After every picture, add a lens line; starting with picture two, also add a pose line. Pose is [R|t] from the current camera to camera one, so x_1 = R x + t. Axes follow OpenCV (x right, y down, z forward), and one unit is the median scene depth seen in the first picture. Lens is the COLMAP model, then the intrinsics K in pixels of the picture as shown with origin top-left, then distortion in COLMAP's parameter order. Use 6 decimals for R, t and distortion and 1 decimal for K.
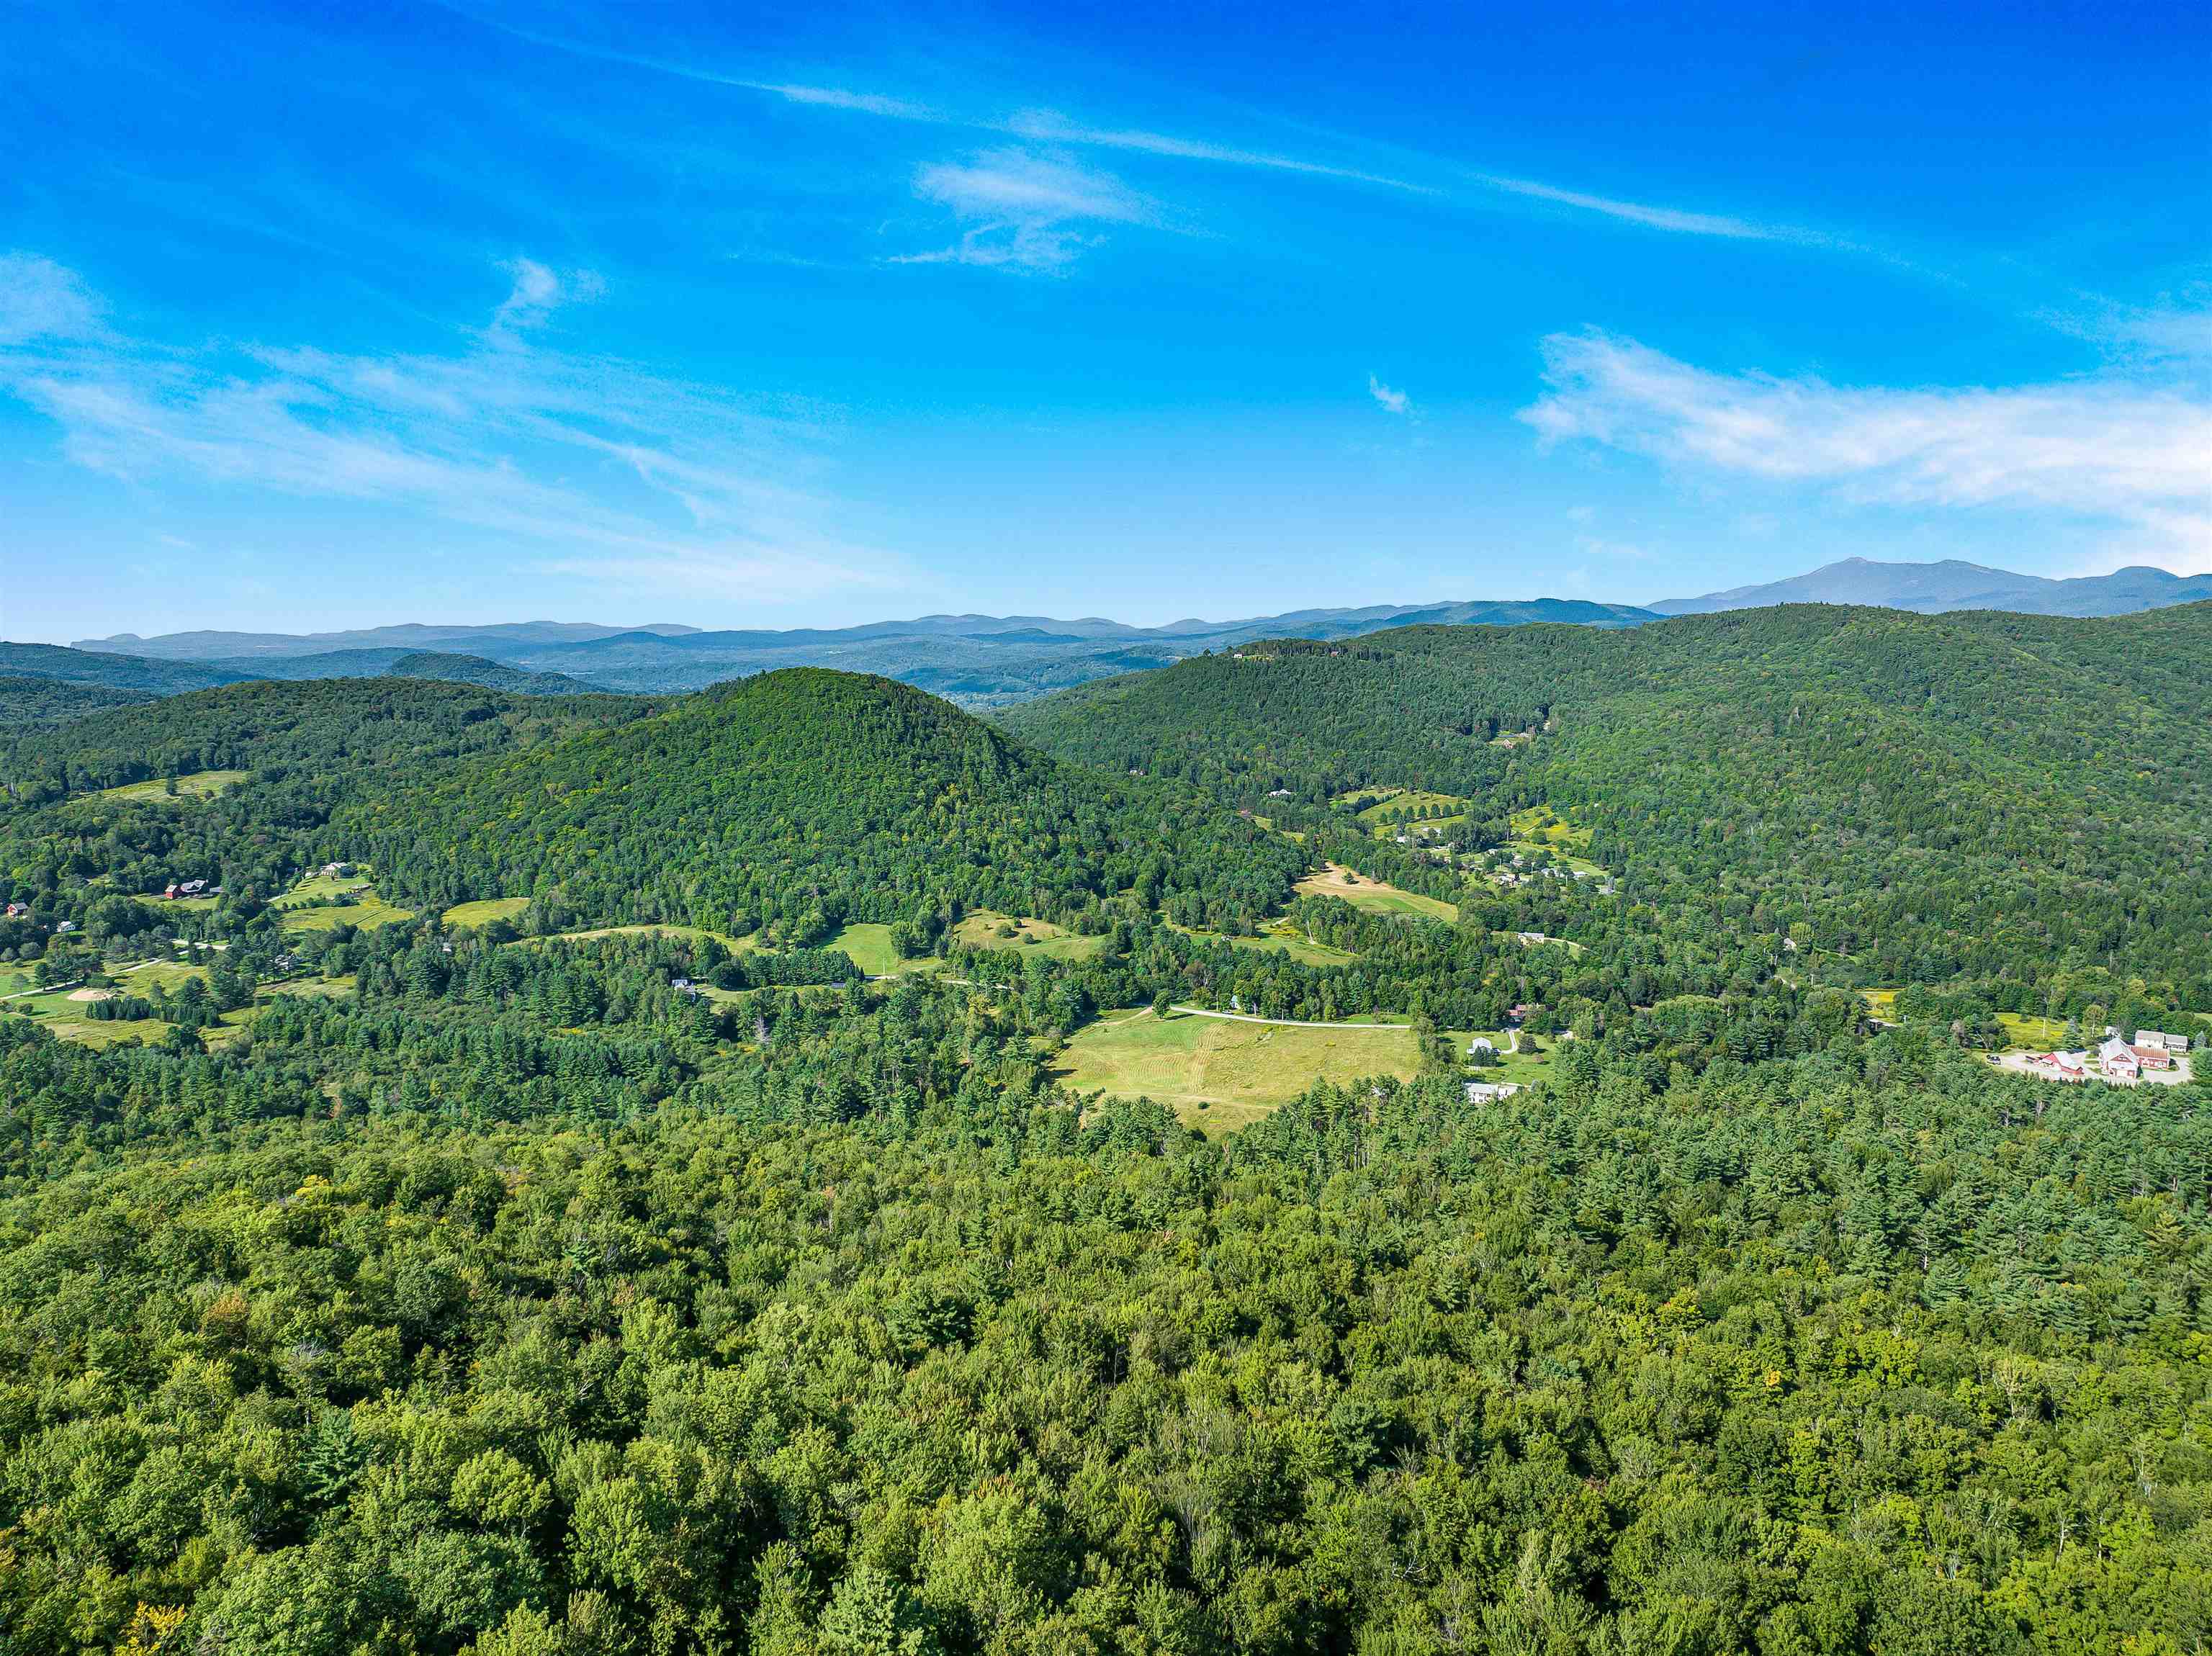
lens RADIAL K [[1550.9, 0, 1112.6], [0, 1550.9, 834.0], [0, 0, 1]] dist [-0.040067, 0.010146]
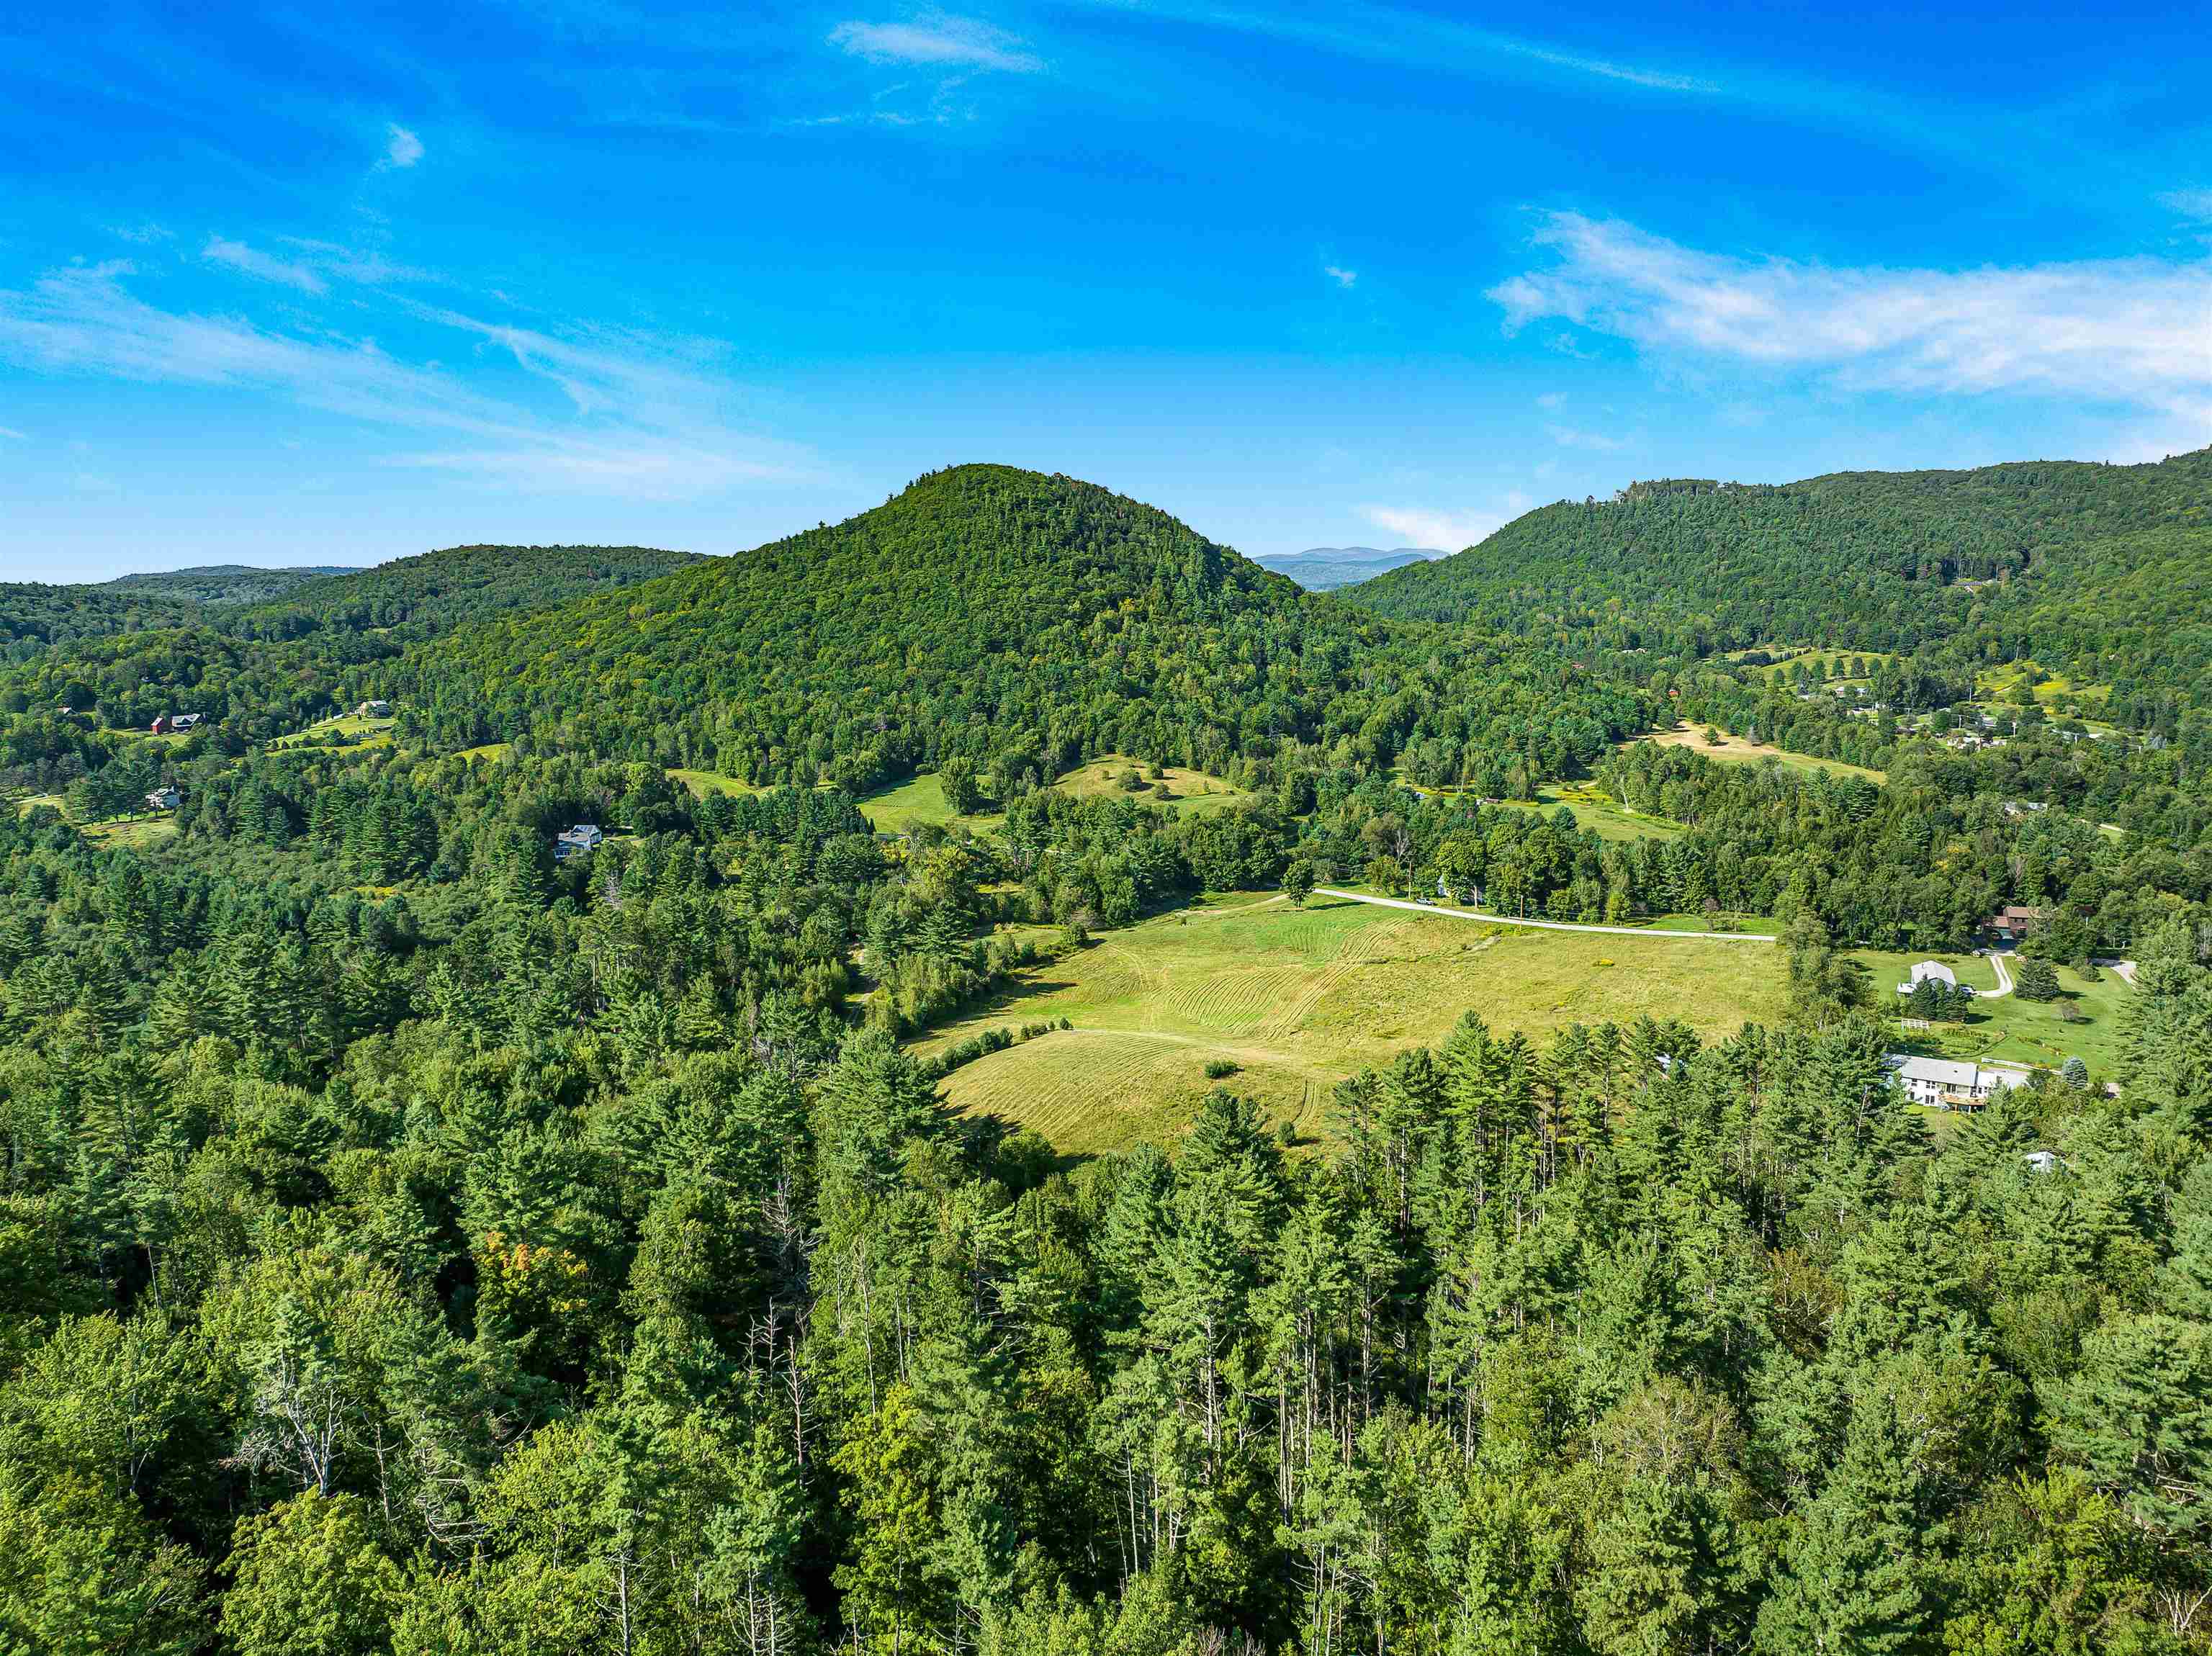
lens RADIAL K [[1553.5, 0, 1106.0], [0, 1553.5, 828.0], [0, 0, 1]] dist [-0.019753, -0.058249]
pose [[0.968246, 0.026235, -0.248619, 0.079648], [-0.017997, 0.999213, 0.035350, 0.056971], [0.249350, -0.029753, 0.967956, 0.350574]]
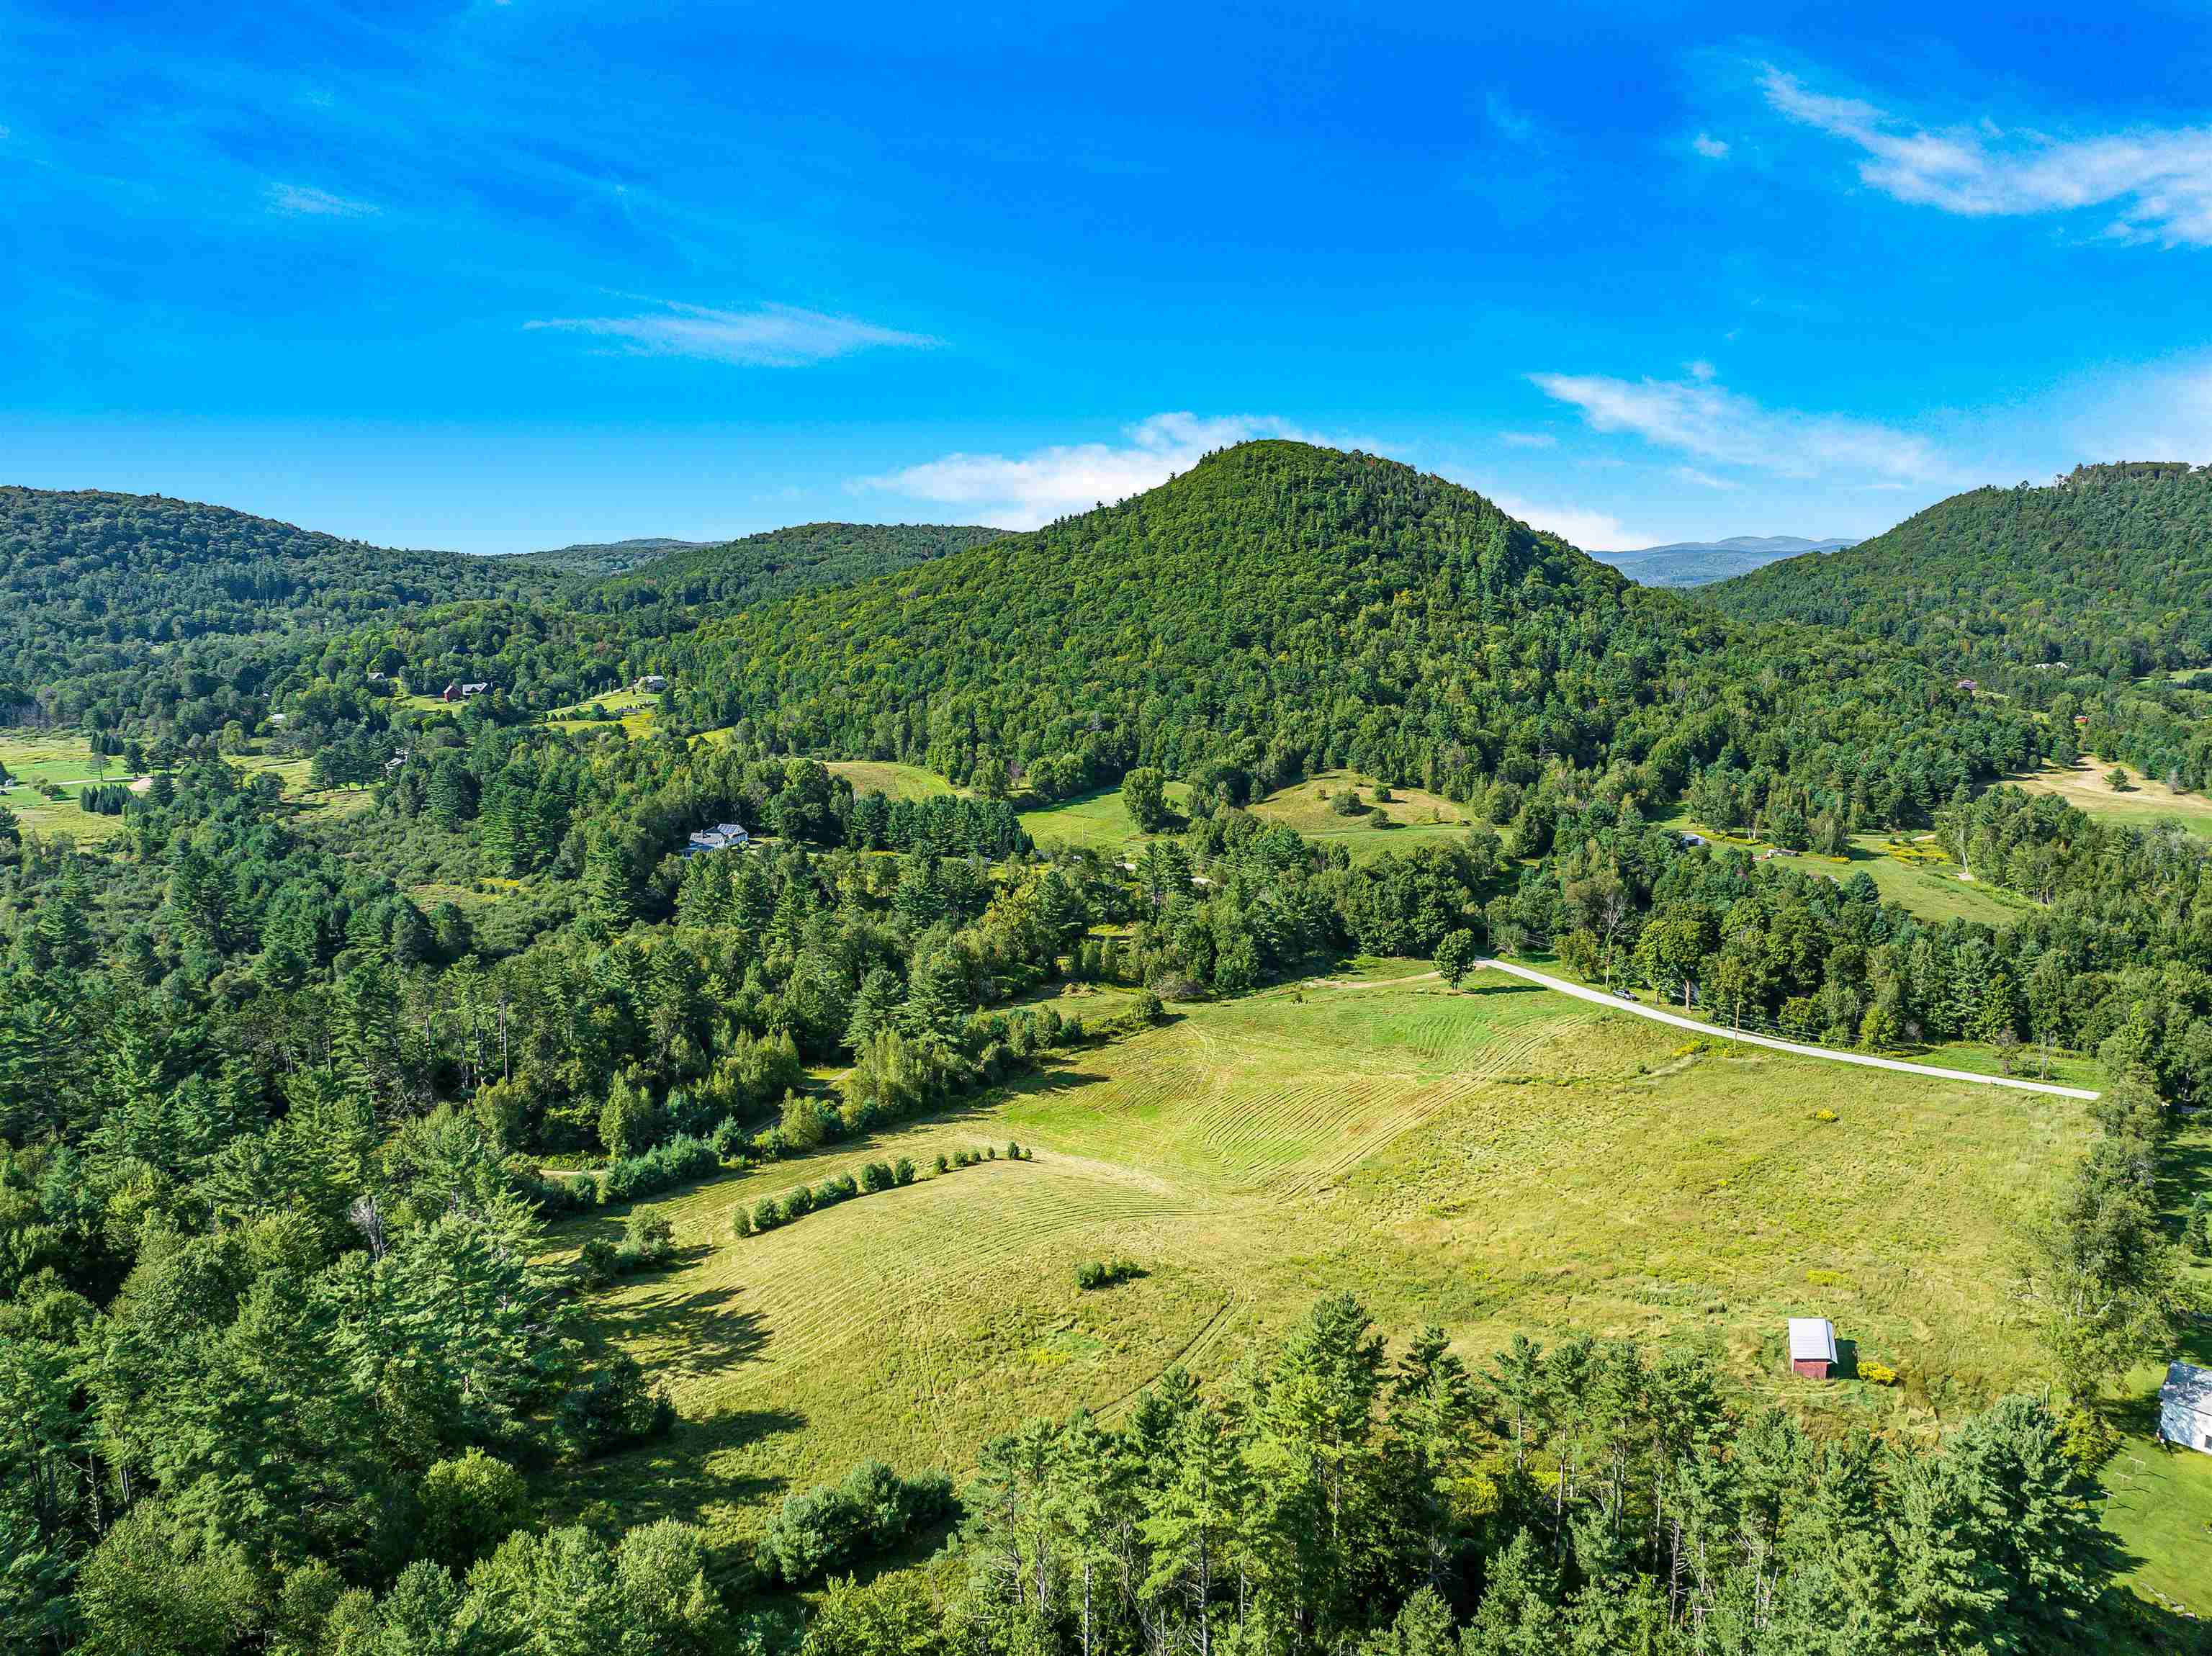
lens RADIAL K [[1552.7, 0, 1106.0], [0, 1552.7, 828.0], [0, 0, 1]] dist [-0.041435, 0.003528]
pose [[0.875290, 0.081561, -0.476672, 0.117352], [-0.062269, 0.996478, 0.056161, 0.043525], [0.479573, -0.019475, 0.877286, 0.445647]]
